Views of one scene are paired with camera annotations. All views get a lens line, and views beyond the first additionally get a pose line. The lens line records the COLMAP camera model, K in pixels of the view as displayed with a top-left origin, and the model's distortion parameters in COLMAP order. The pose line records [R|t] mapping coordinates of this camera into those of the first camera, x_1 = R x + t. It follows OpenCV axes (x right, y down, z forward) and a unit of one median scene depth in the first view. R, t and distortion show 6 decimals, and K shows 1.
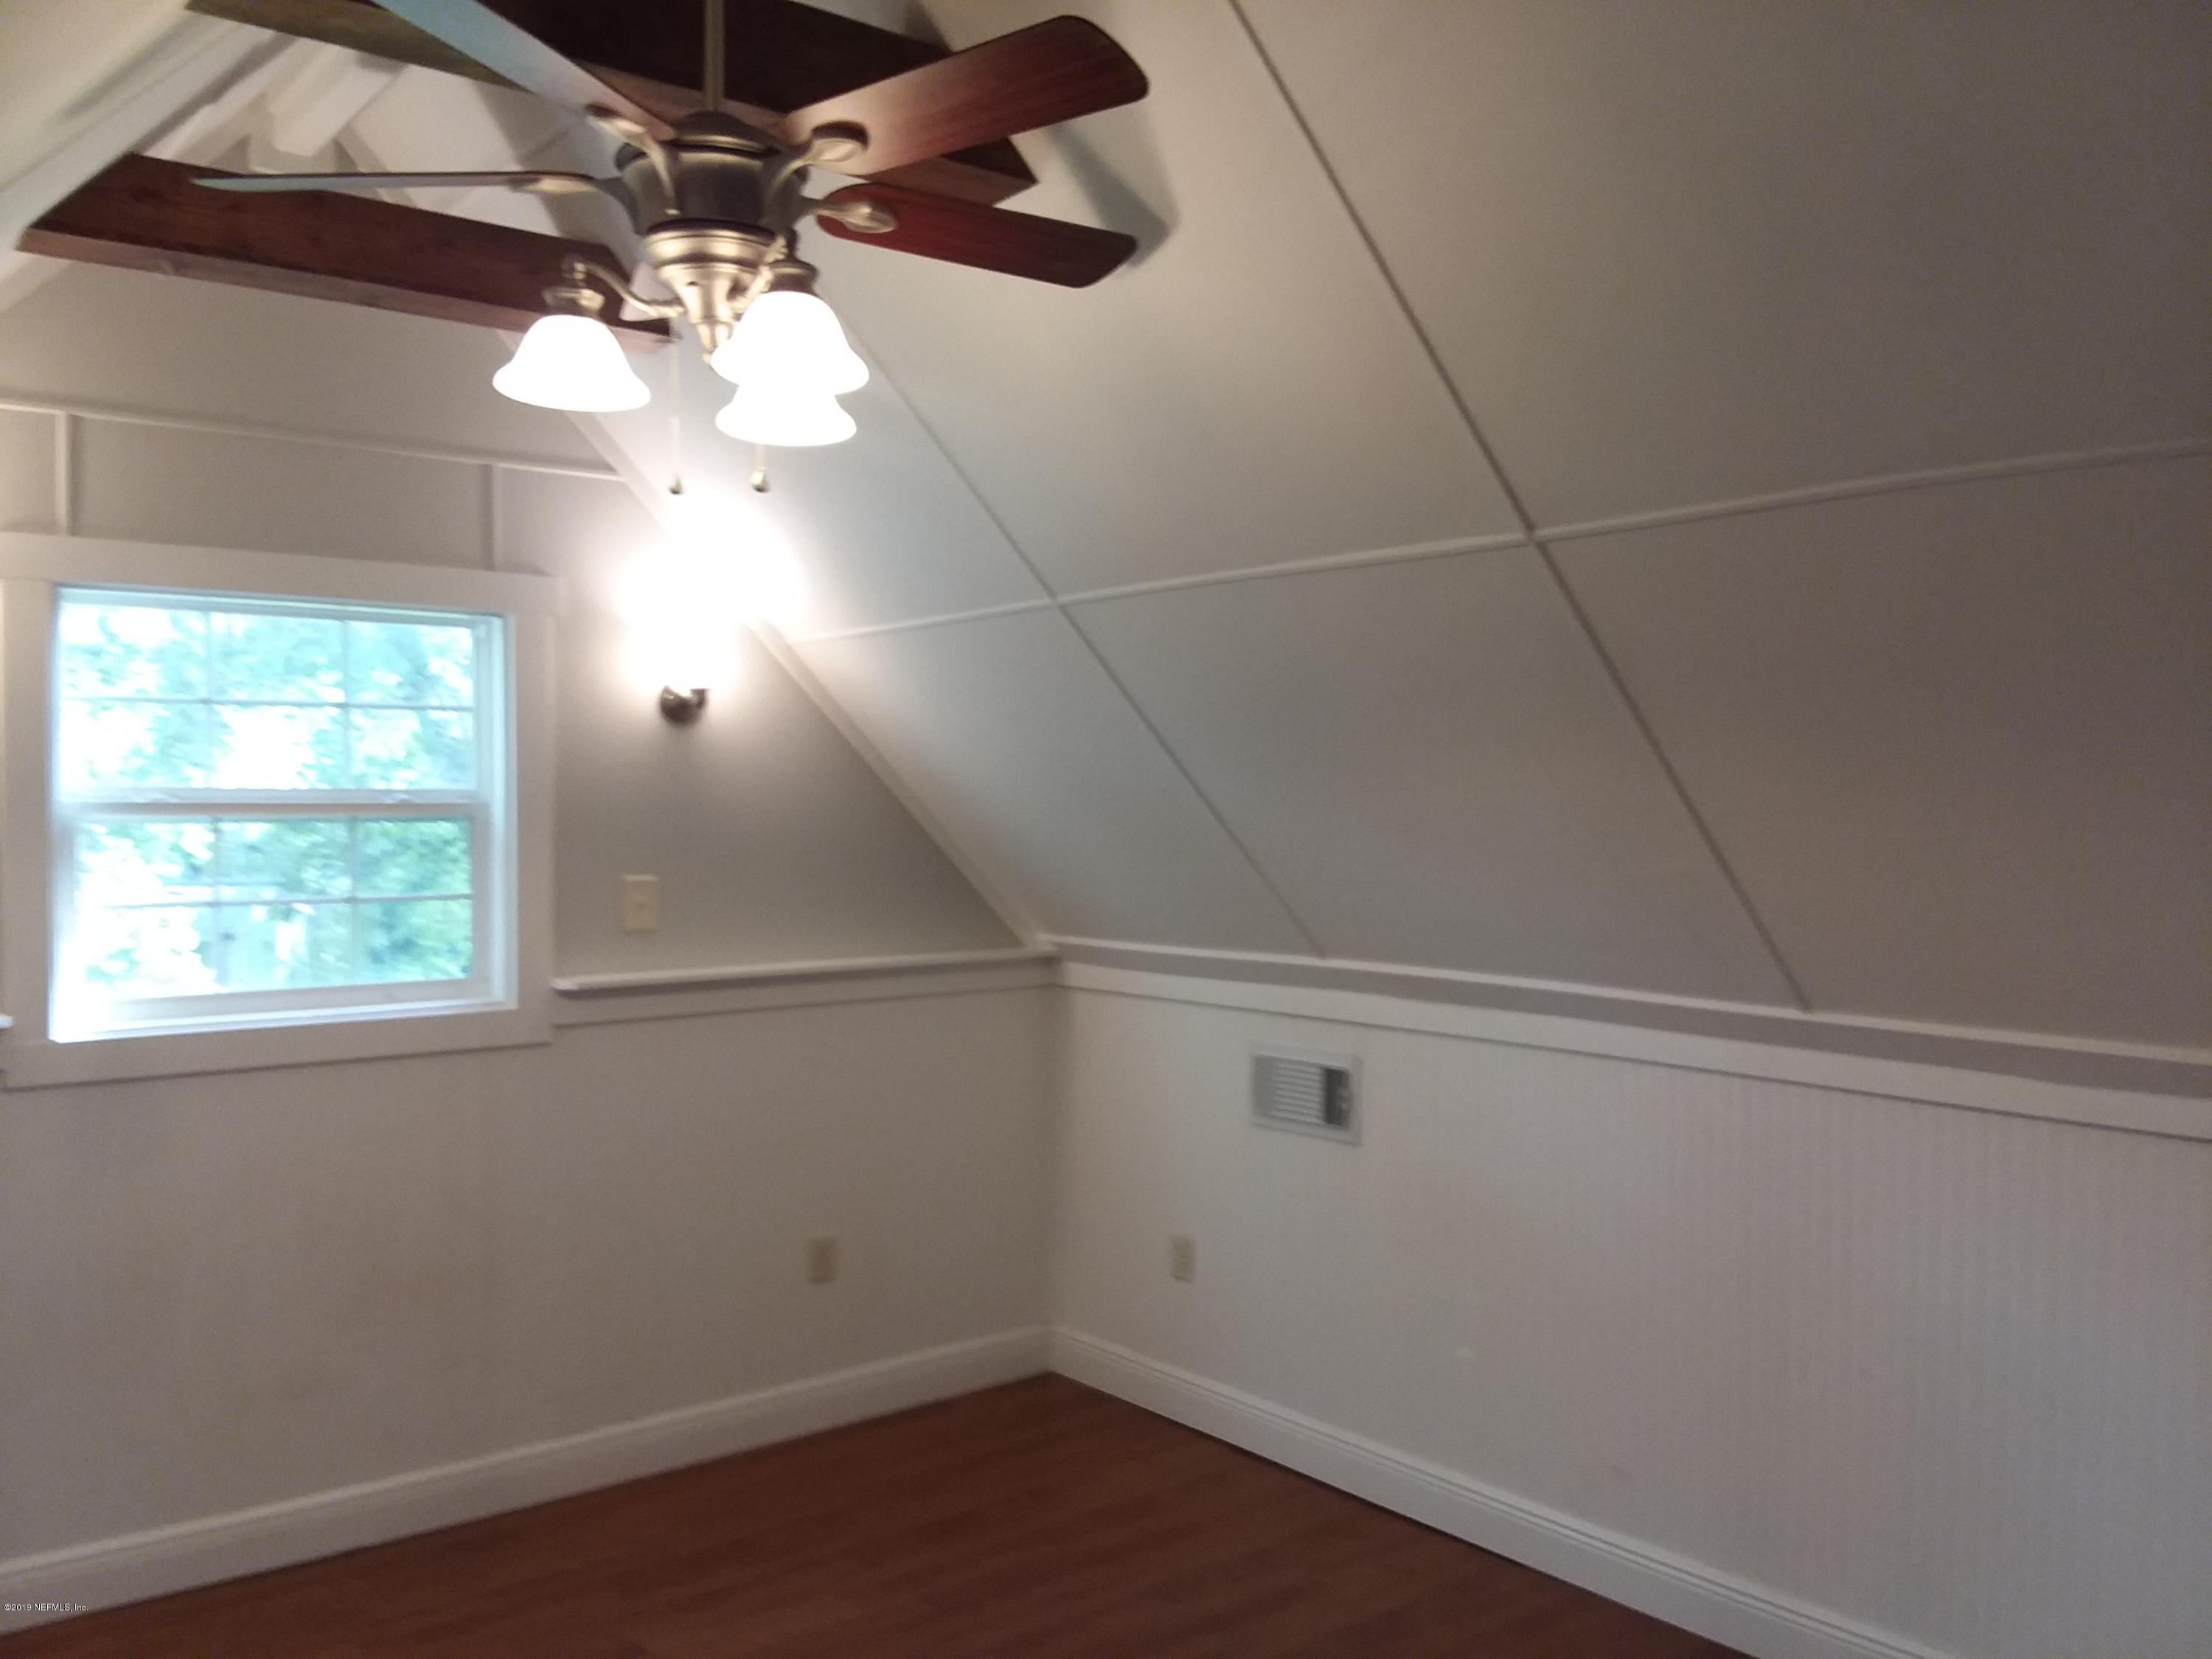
lens RADIAL K [[1796.3, 0, 1122.1], [0, 1796.3, 848.5], [0, 0, 1]] dist [0.132337, -0.240464]
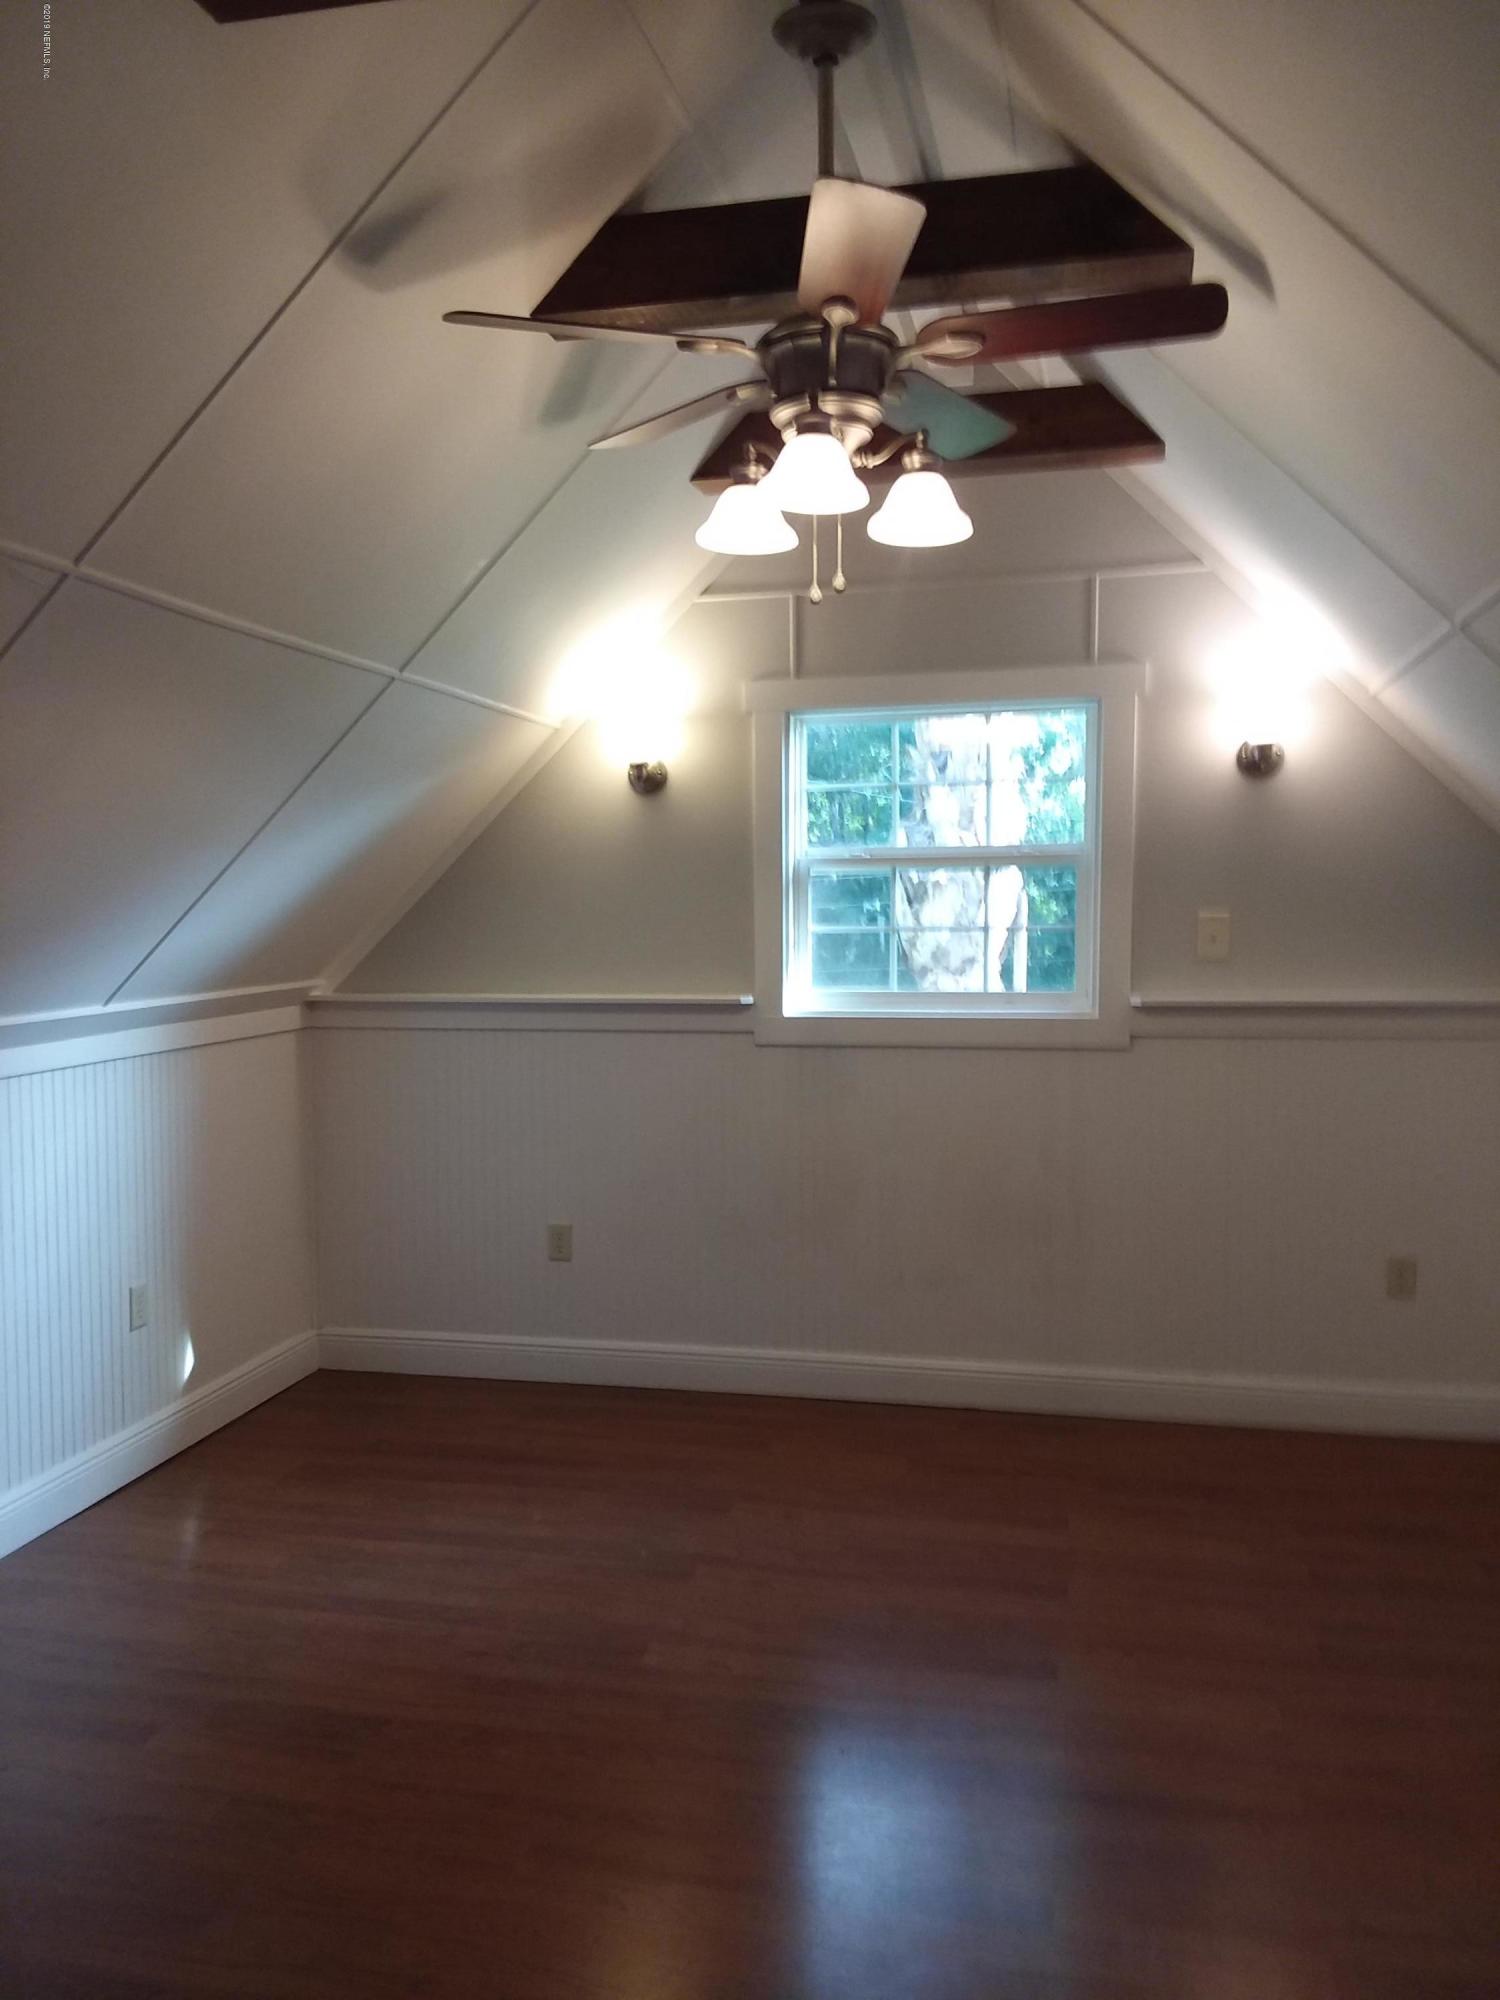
lens RADIAL K [[1624.1, 0, 720.7], [0, 1624.1, 1002.8], [0, 0, 1]] dist [0.132337, -0.240464]
pose [[0.600098, 0.043164, -0.798761, 0.402369], [-0.003334, 0.998669, 0.051462, 0.021241], [0.799919, -0.028219, 0.599443, 0.126113]]
